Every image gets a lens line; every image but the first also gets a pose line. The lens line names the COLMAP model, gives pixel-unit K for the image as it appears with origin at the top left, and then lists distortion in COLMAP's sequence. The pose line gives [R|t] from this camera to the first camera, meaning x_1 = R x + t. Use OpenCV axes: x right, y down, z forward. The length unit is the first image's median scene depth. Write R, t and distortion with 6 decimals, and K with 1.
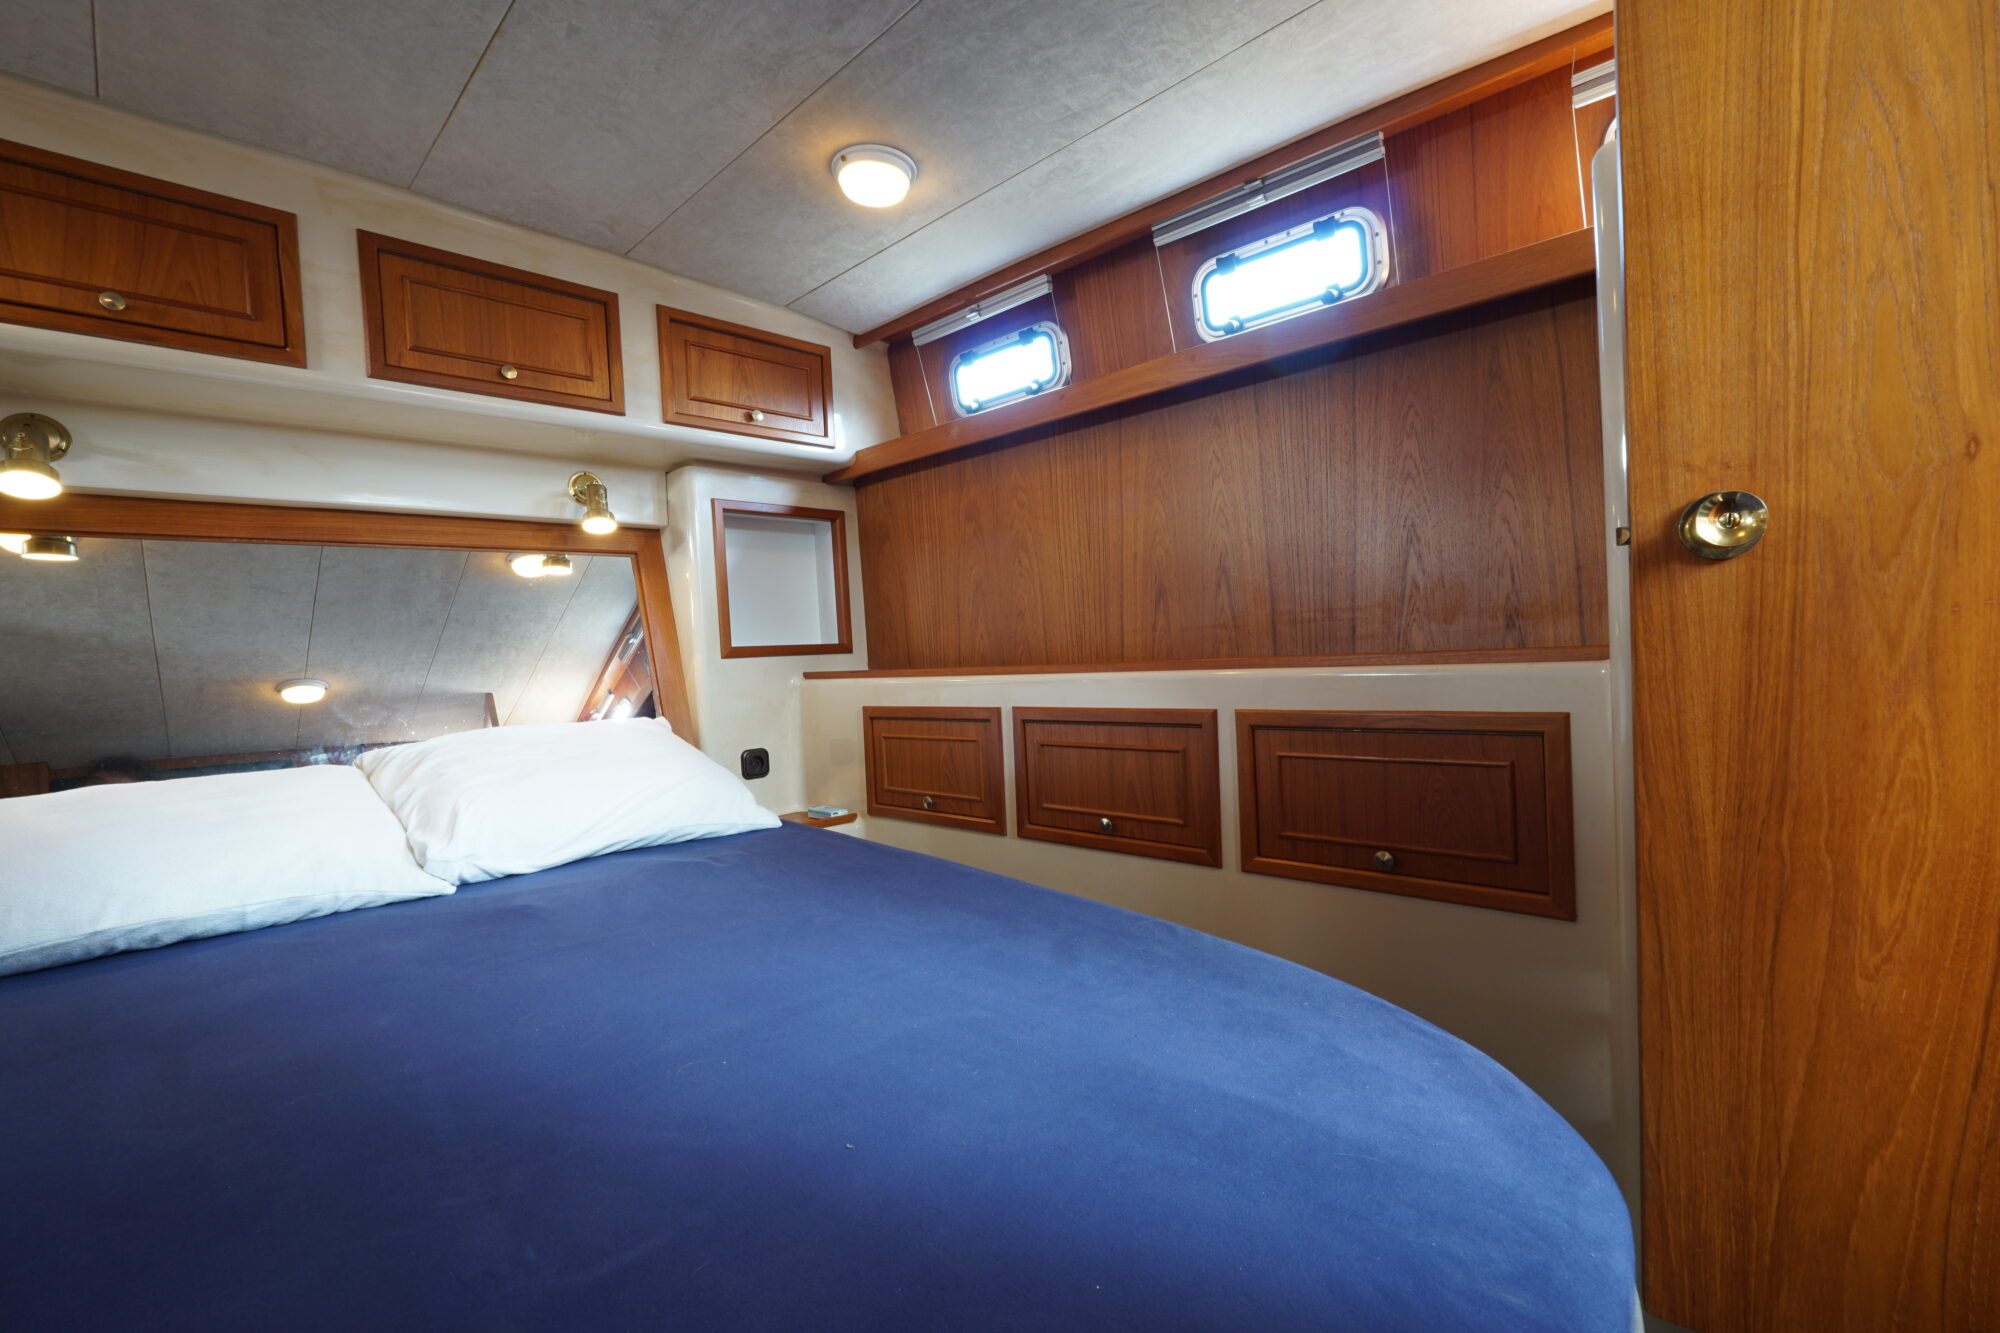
lens RADIAL K [[843.4, 0, 1006.9], [0, 843.4, 665.3], [0, 0, 1]] dist [-0.016386, 0.005873]
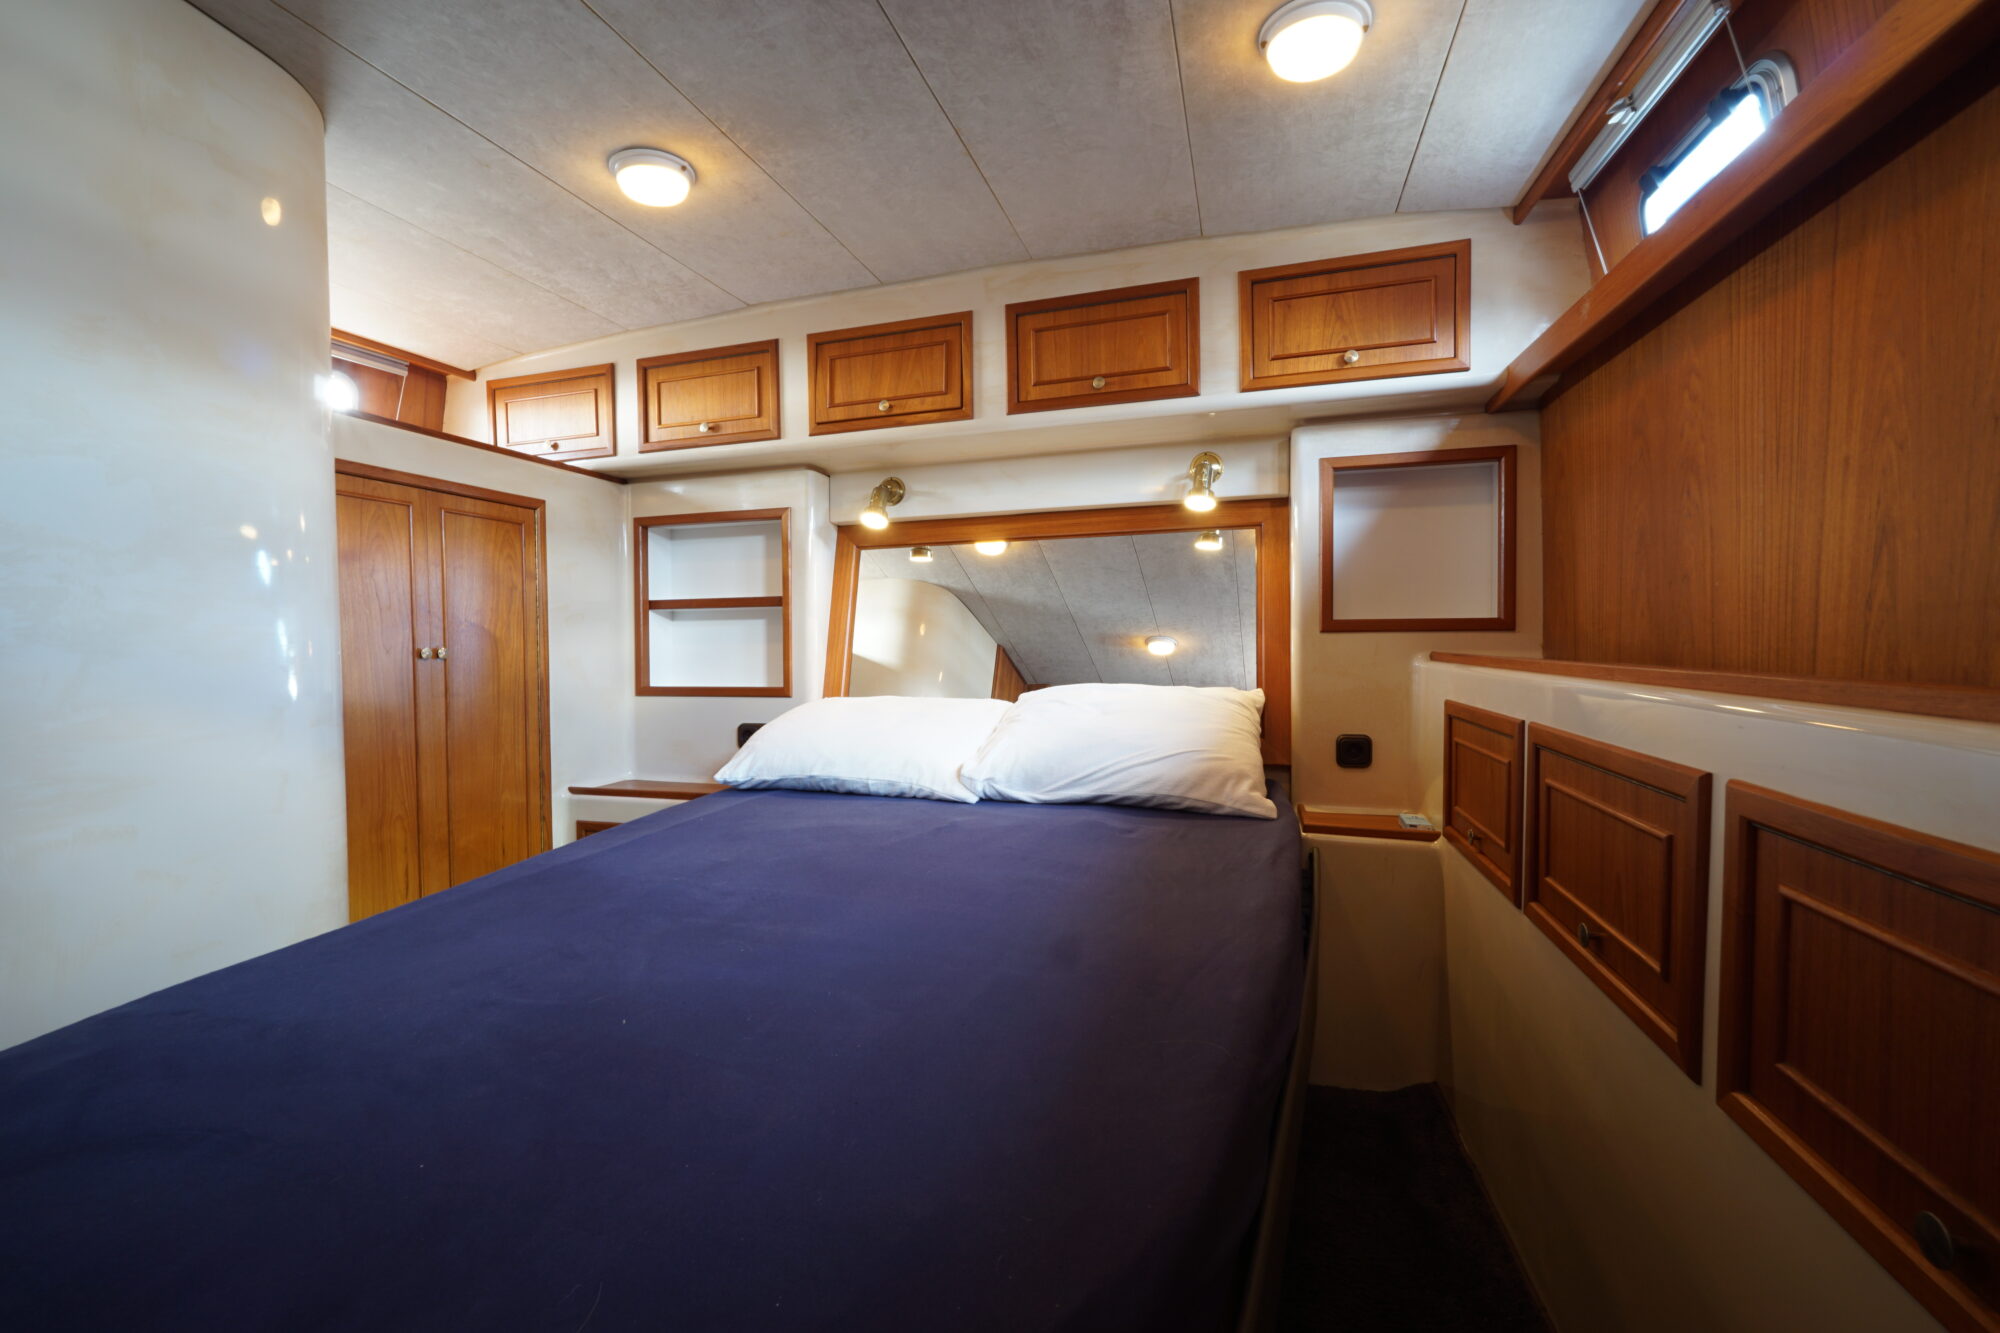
lens RADIAL K [[843.4, 0, 986.5], [0, 843.4, 668.4], [0, 0, 1]] dist [-0.016386, 0.005873]
pose [[0.442771, 0.073565, -0.893612, 0.392750], [-0.029060, 0.997282, 0.067701, -0.024630], [0.896164, -0.004008, 0.443706, 0.312674]]
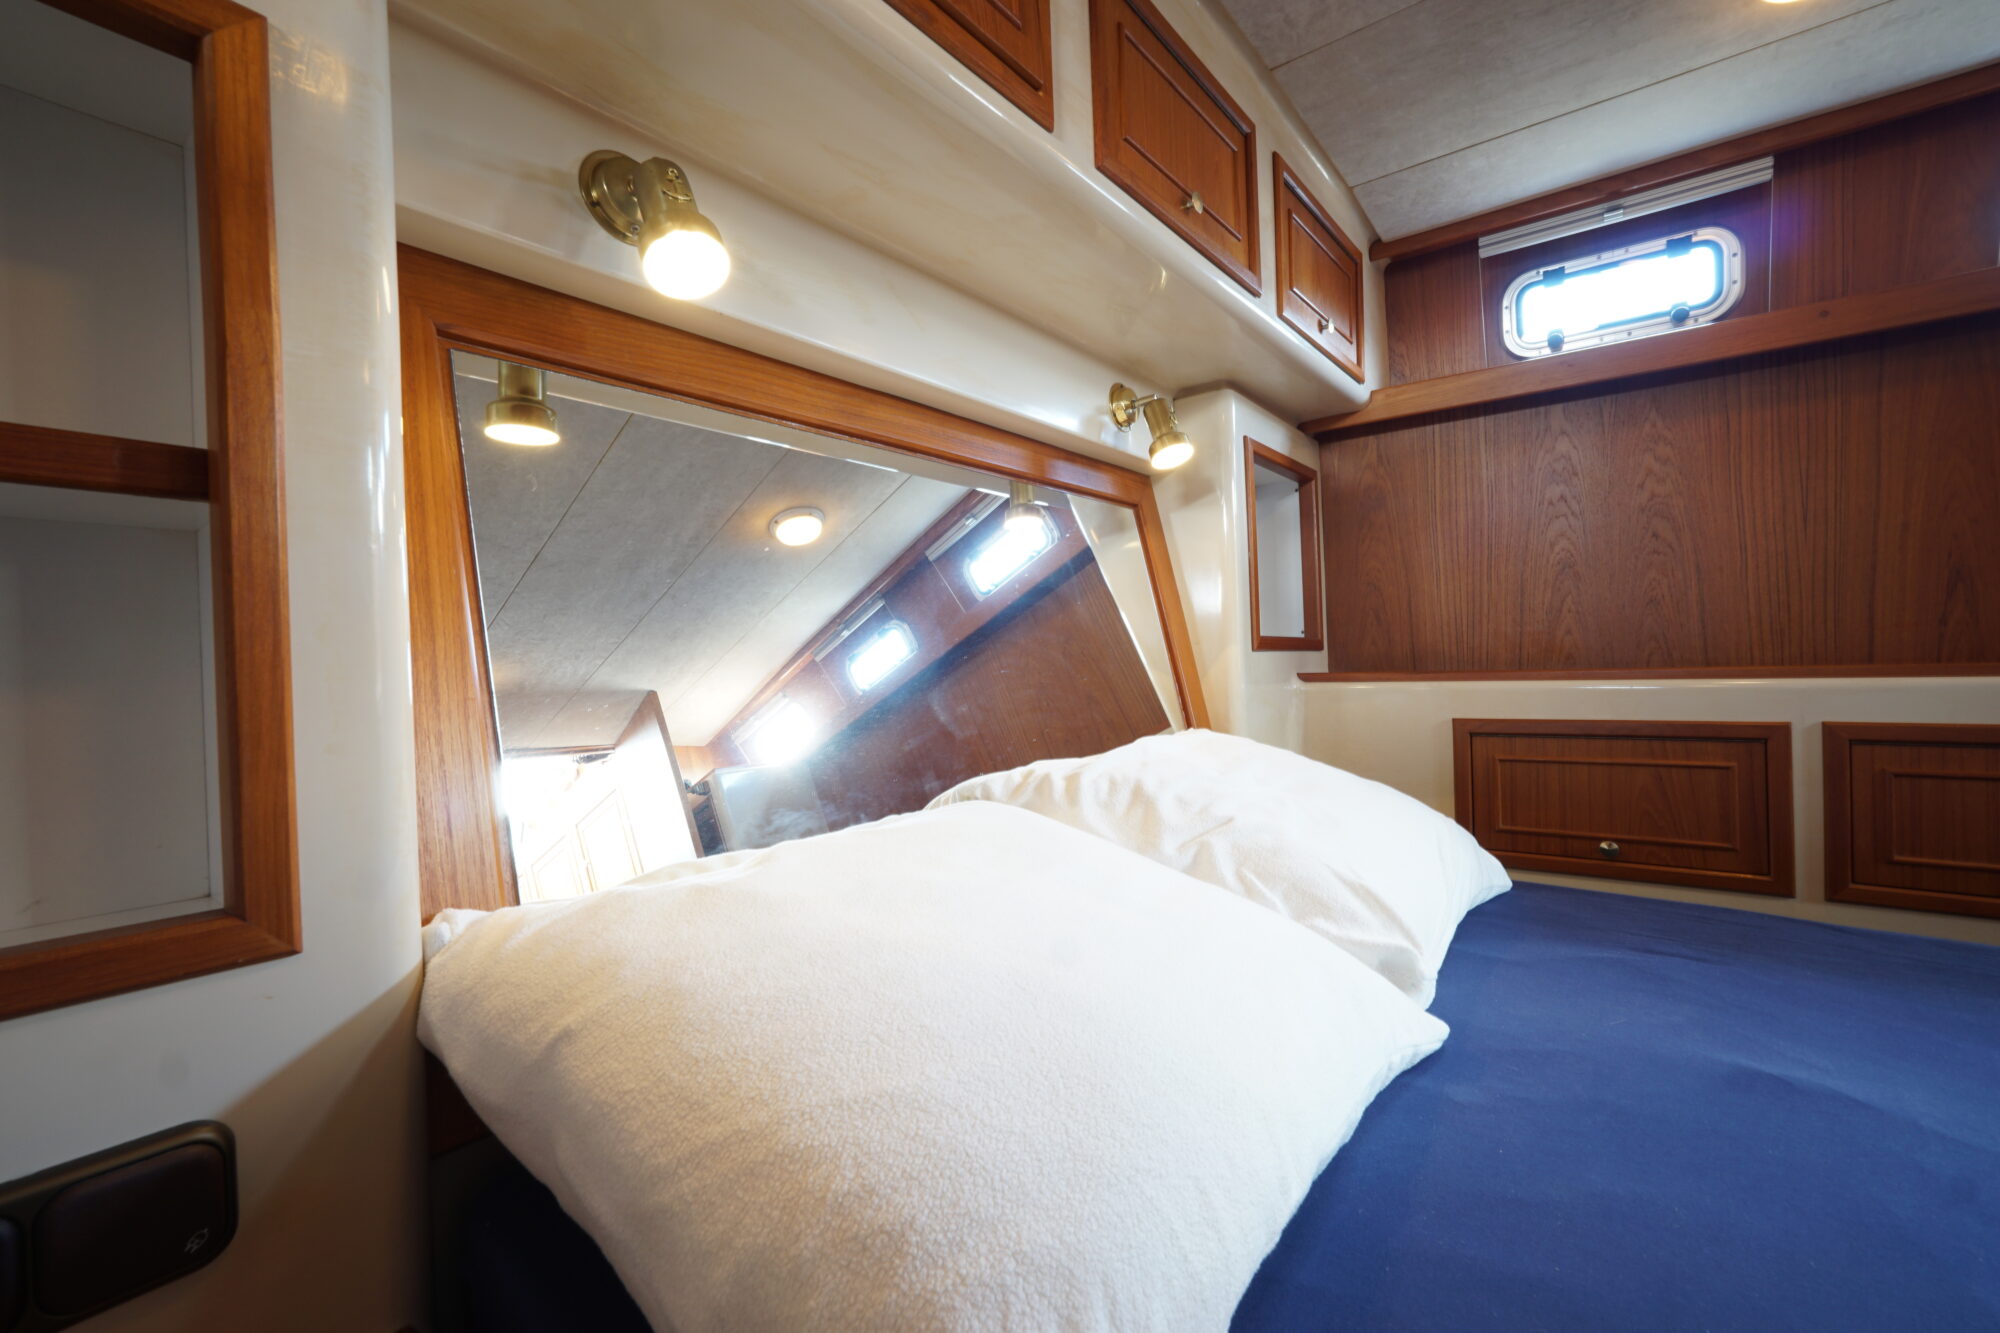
lens RADIAL K [[843.4, 0, 1044.5], [0, 843.4, 659.3], [0, 0, 1]] dist [-0.016386, 0.005873]
pose [[0.994378, 0.023885, 0.103158, -0.716409], [-0.021746, 0.999526, -0.021811, 0.024129], [-0.103630, 0.019445, 0.994426, 0.338706]]
